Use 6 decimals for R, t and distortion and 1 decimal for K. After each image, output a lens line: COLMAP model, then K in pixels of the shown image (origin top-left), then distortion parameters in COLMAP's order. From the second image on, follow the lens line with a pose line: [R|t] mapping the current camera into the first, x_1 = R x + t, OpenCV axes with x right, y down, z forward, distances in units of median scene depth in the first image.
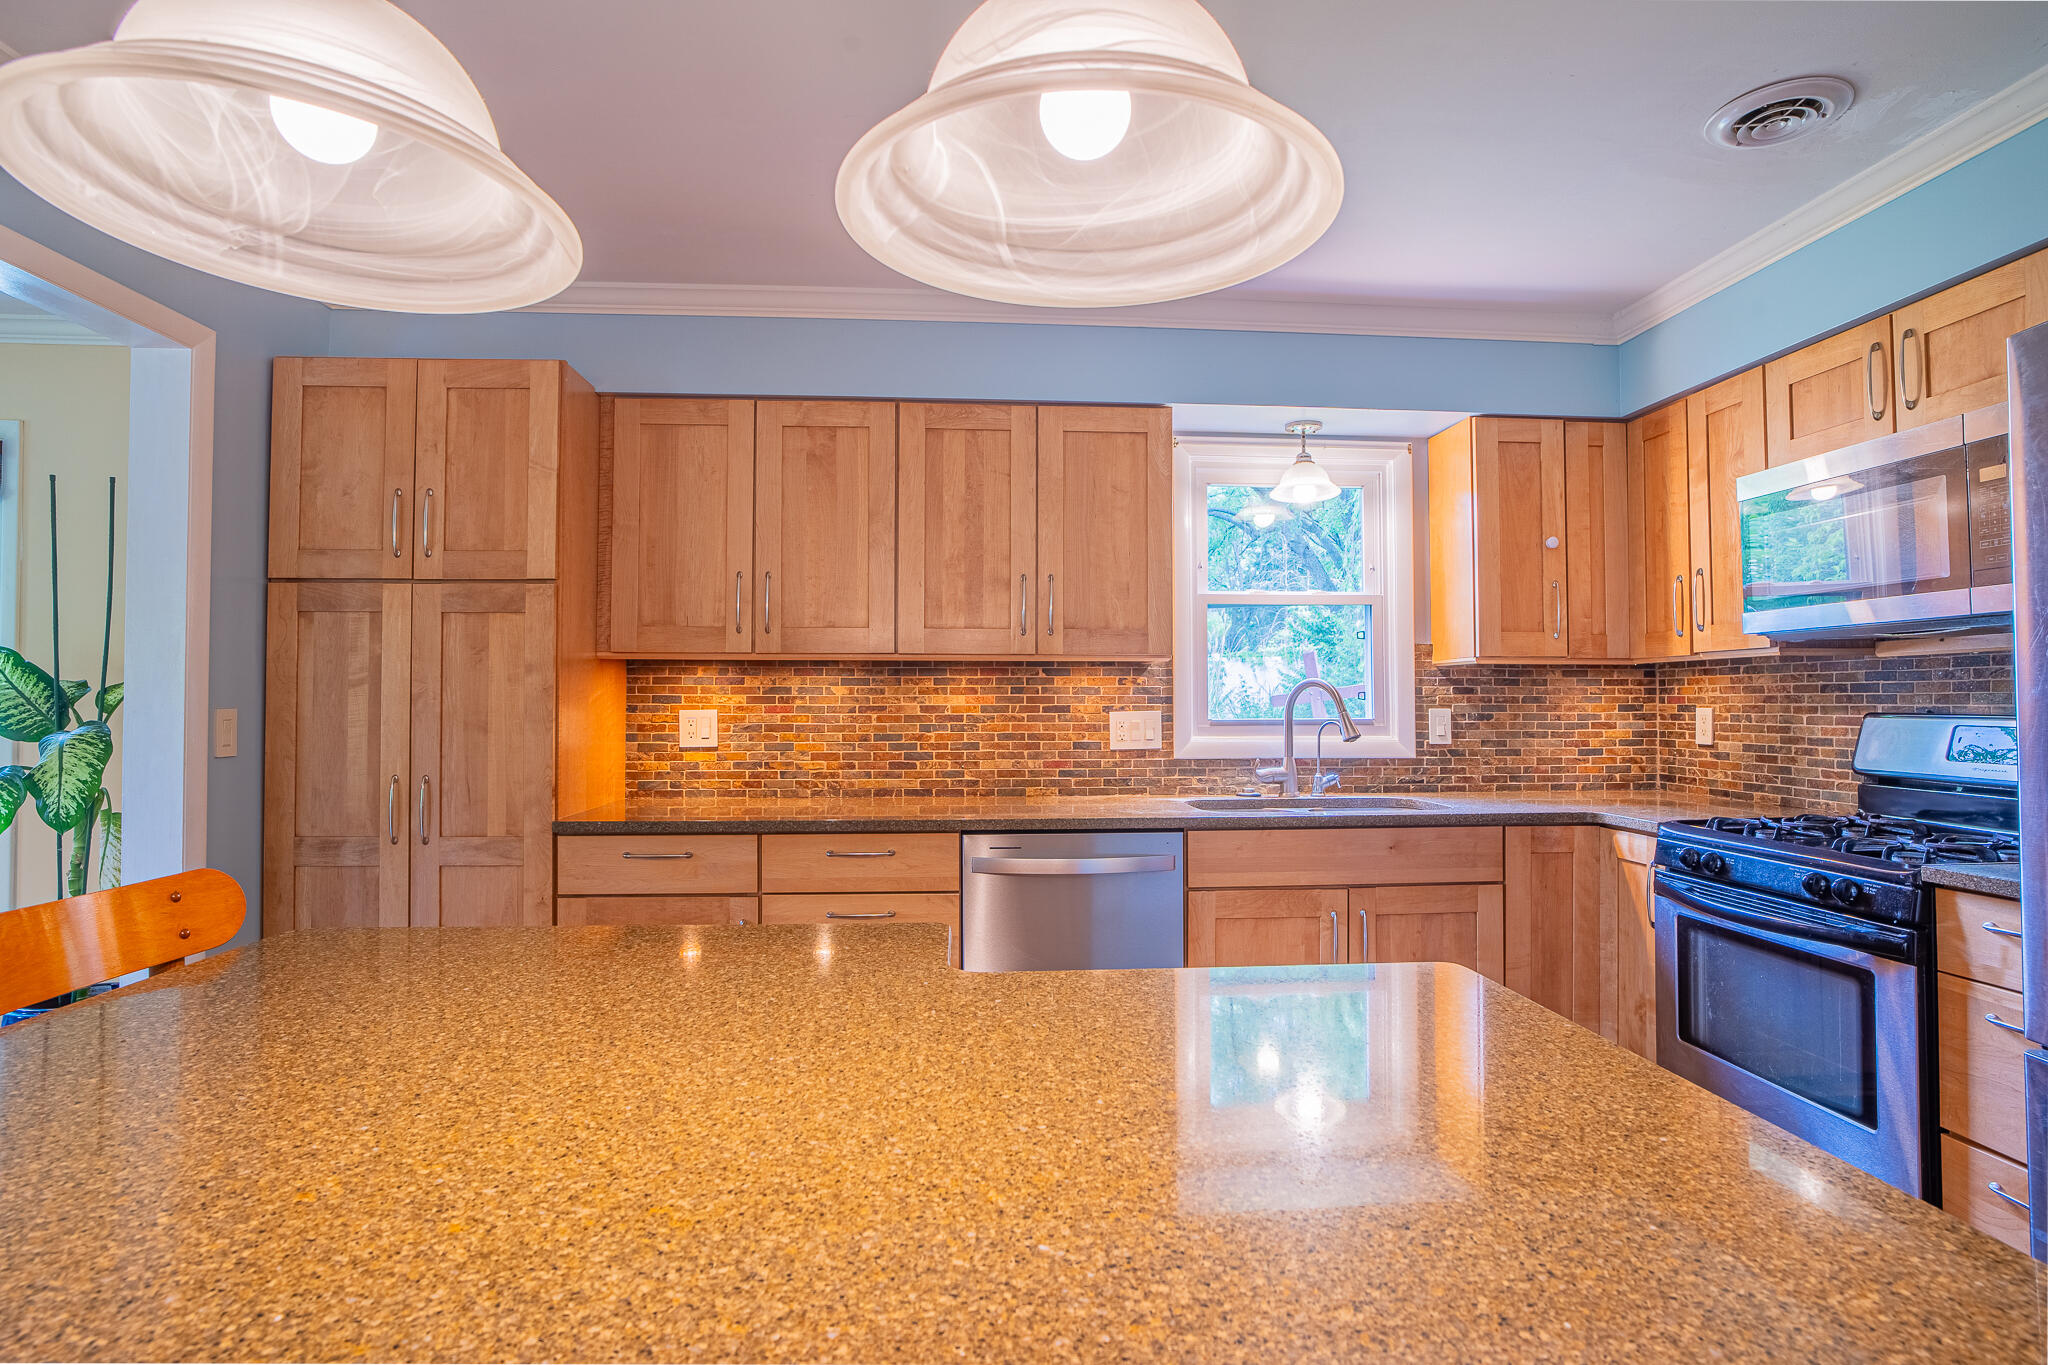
lens RADIAL K [[1083.3, 0, 1027.0], [0, 1083.3, 676.3], [0, 0, 1]] dist [-0.051264, 0.027998]
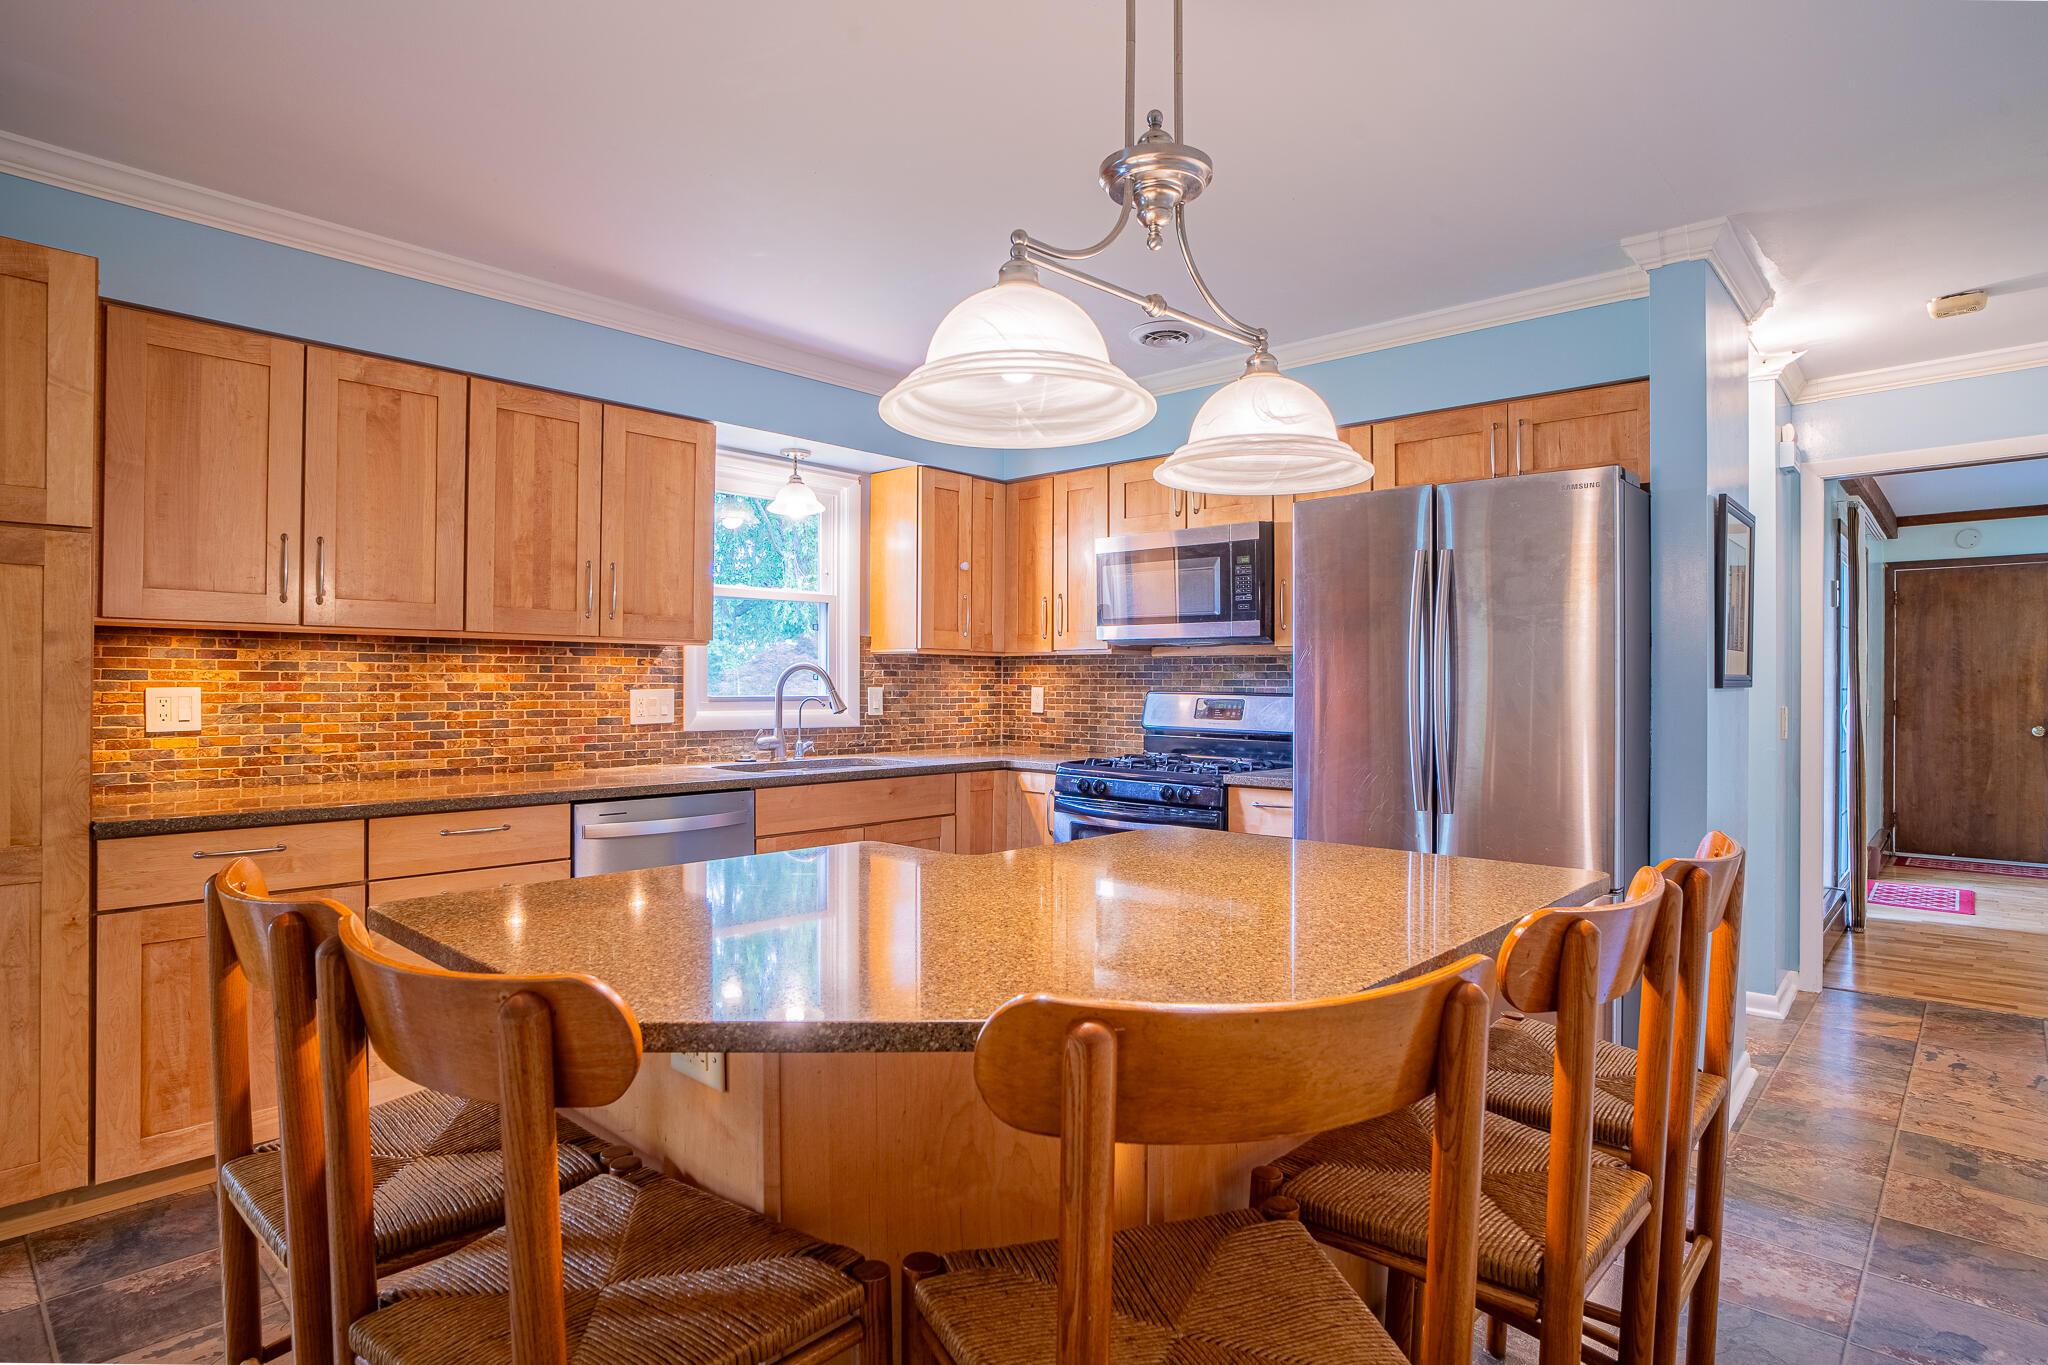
lens RADIAL K [[1083.3, 0, 1024.2], [0, 1083.3, 679.2], [0, 0, 1]] dist [-0.051264, 0.027998]
pose [[0.730792, 0.006477, 0.682570, -0.408859], [-0.022813, 0.999628, 0.014939, -0.003275], [-0.682219, -0.026489, 0.730668, -0.067534]]
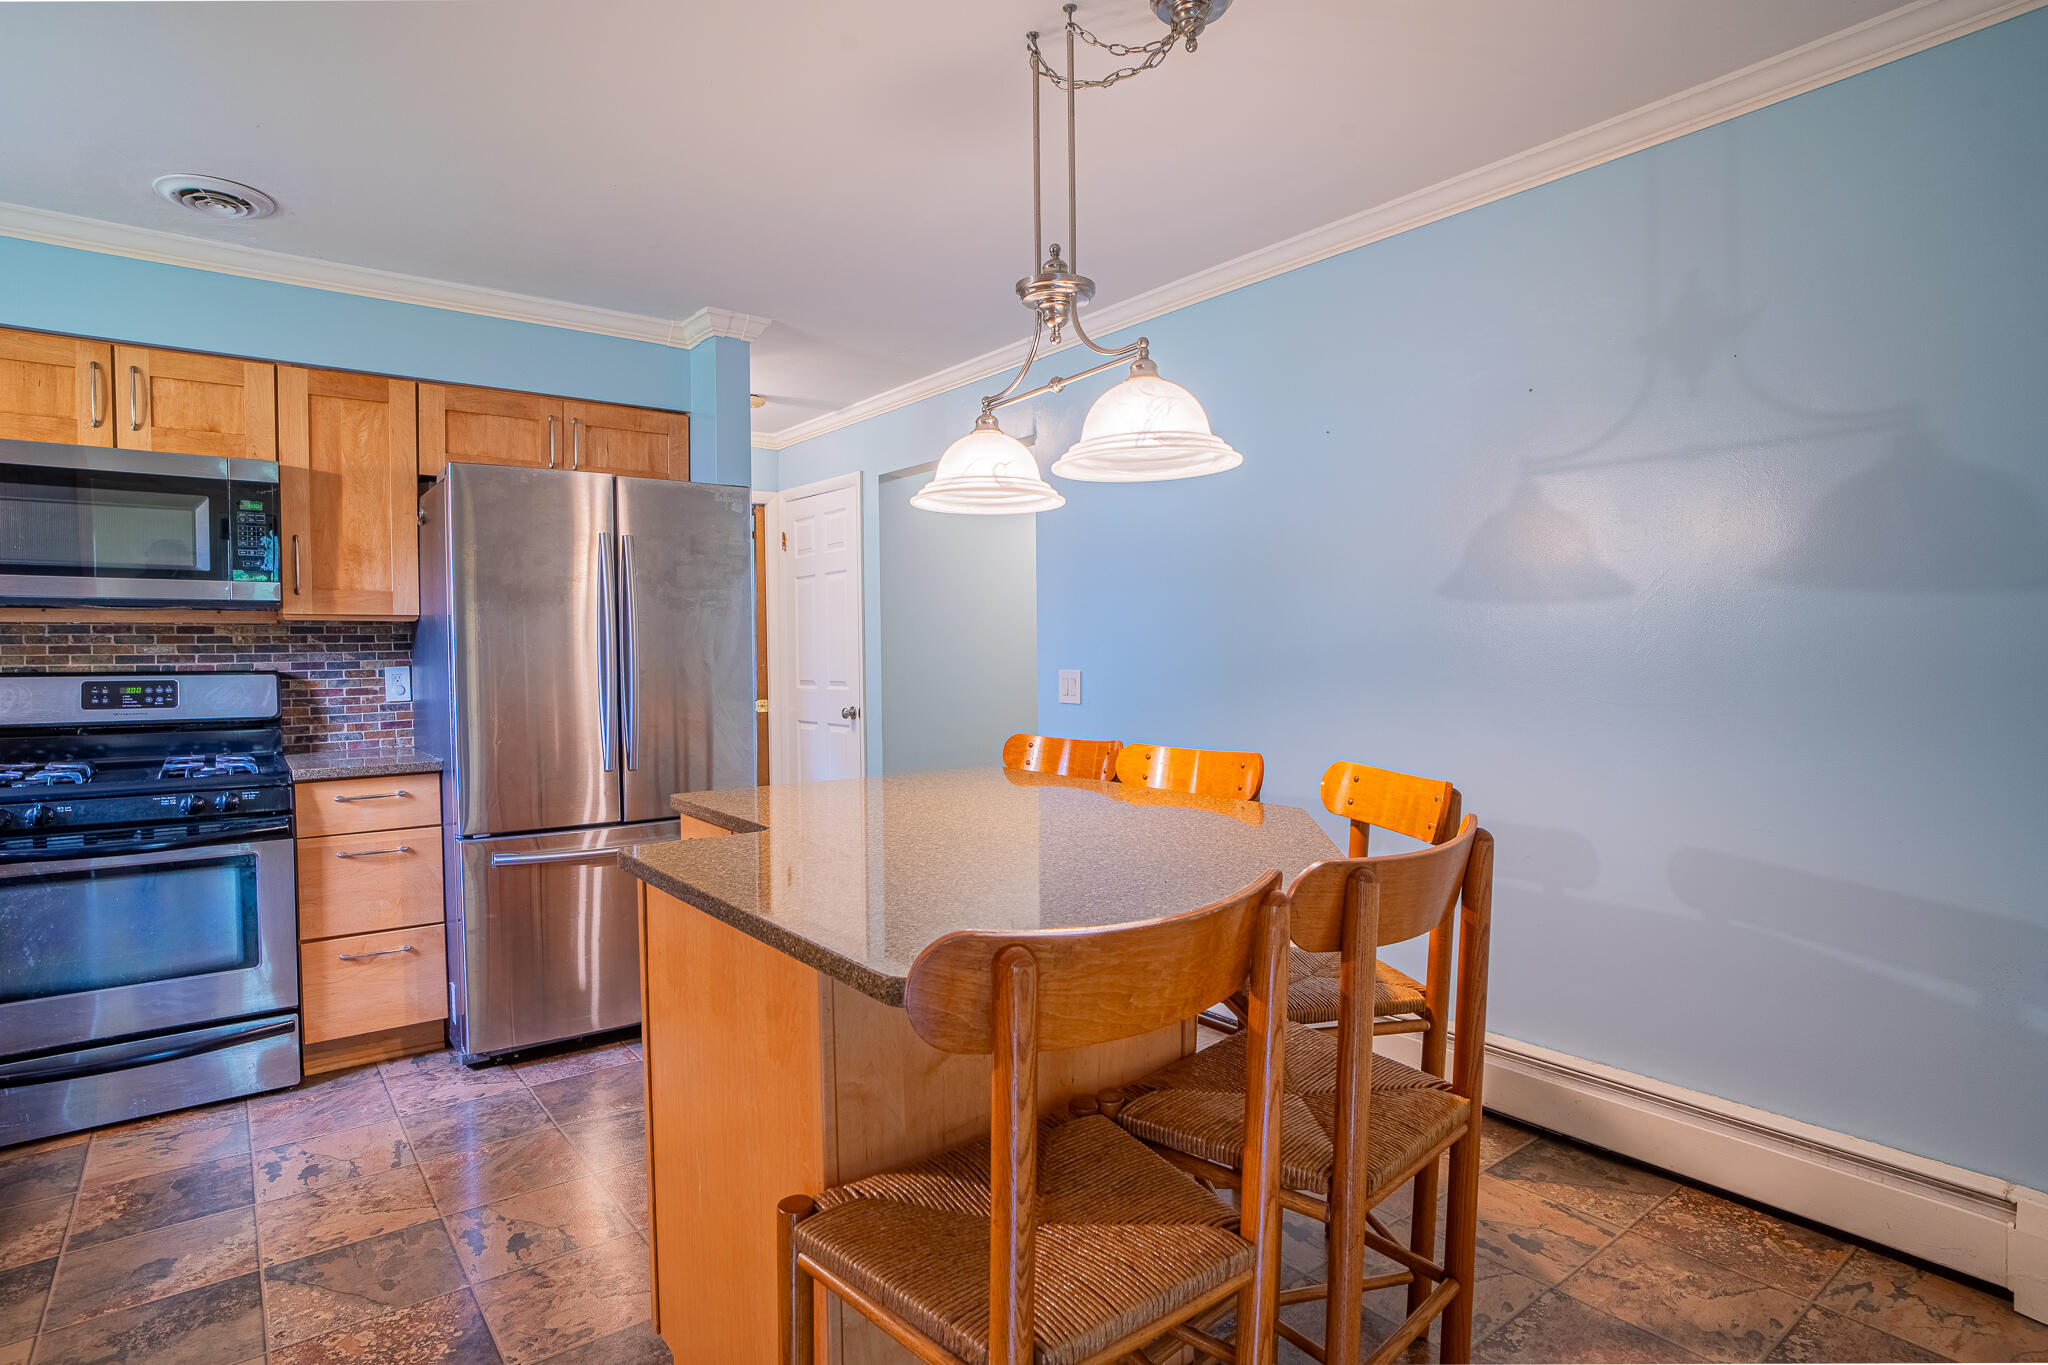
lens RADIAL K [[1083.3, 0, 1025.1], [0, 1083.3, 678.2], [0, 0, 1]] dist [-0.051264, 0.027998]
pose [[-0.549779, -0.015212, 0.835172, -0.590431], [-0.011506, 0.999877, 0.010638, 0.013073], [-0.835231, -0.003761, -0.549886, 0.591391]]
